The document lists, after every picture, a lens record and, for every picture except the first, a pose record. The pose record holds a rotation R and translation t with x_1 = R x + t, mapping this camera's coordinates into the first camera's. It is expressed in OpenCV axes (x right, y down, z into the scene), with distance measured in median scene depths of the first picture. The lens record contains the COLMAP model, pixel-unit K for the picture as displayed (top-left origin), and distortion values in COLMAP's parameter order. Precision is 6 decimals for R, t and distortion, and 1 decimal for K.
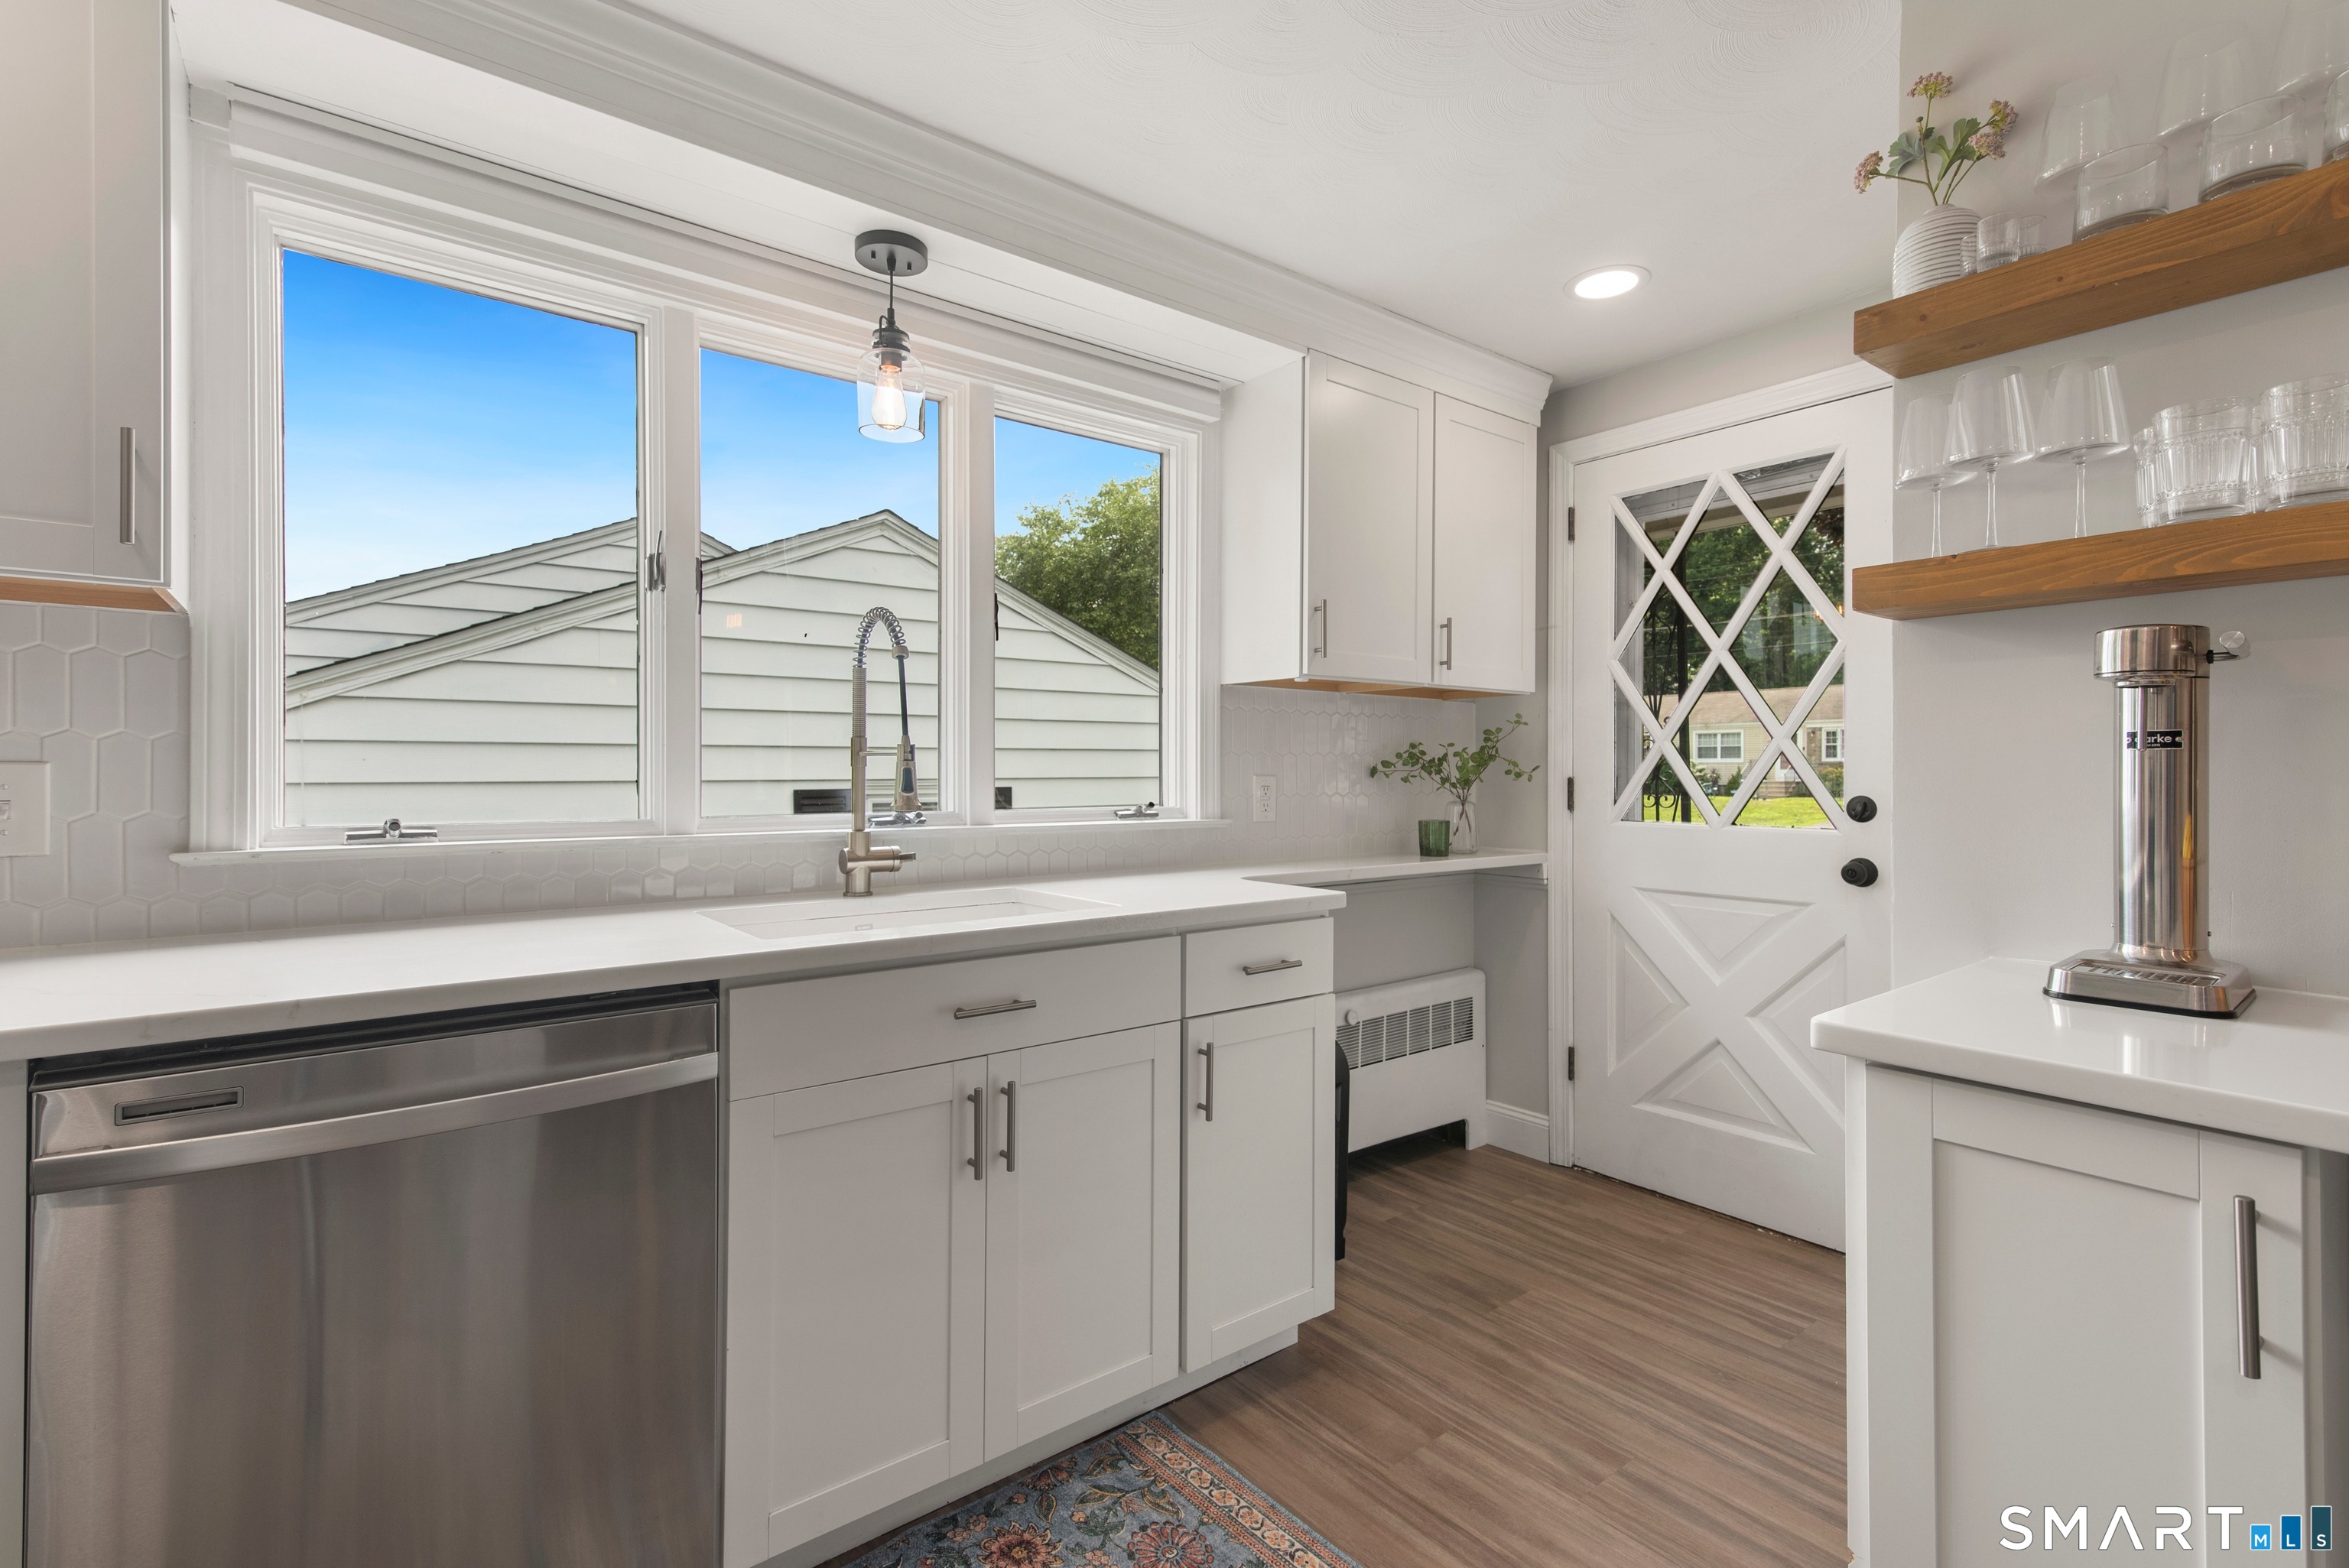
lens RADIAL K [[1060.2, 0, 1173.1], [0, 1060.2, 773.2], [0, 0, 1]] dist [0.020614, -0.001390]
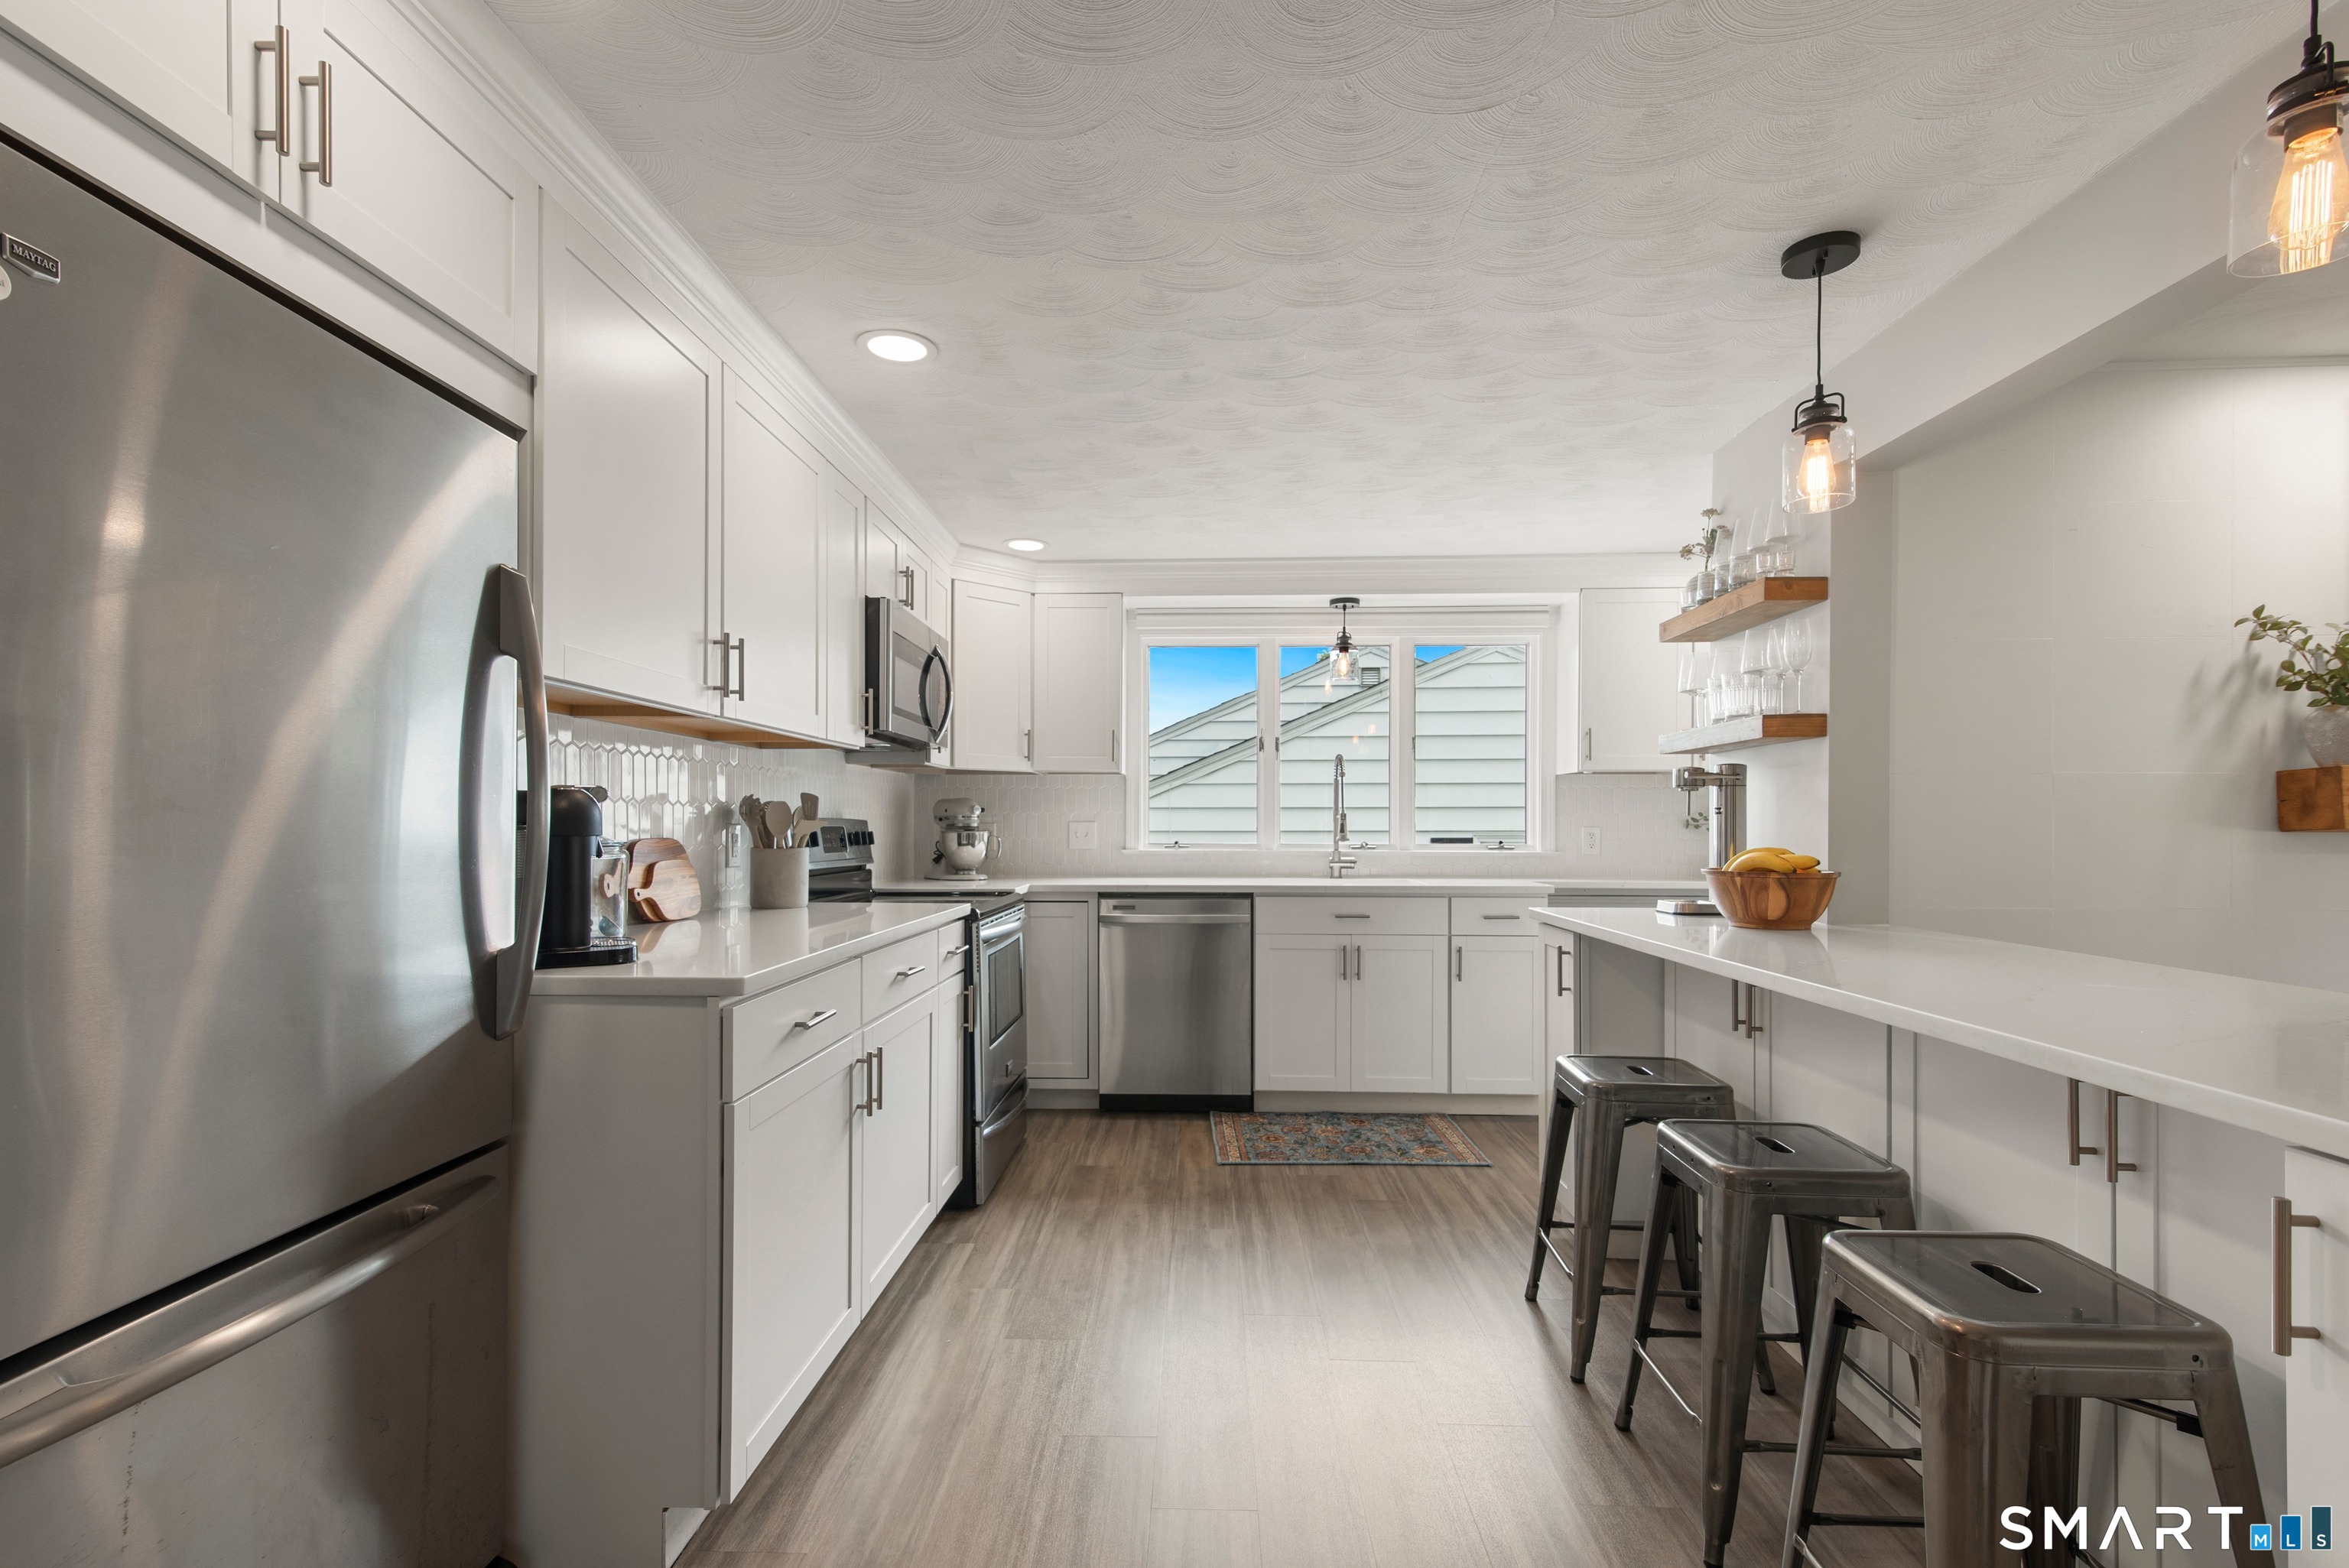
lens RADIAL K [[1060.2, 0, 1172.6], [0, 1060.2, 809.1], [0, 0, 1]] dist [0.020614, -0.001390]
pose [[0.777470, -0.006296, -0.628889, 1.014170], [-0.003650, 0.999888, -0.014523, 0.000322], [0.628909, 0.013586, 0.777360, -1.167292]]
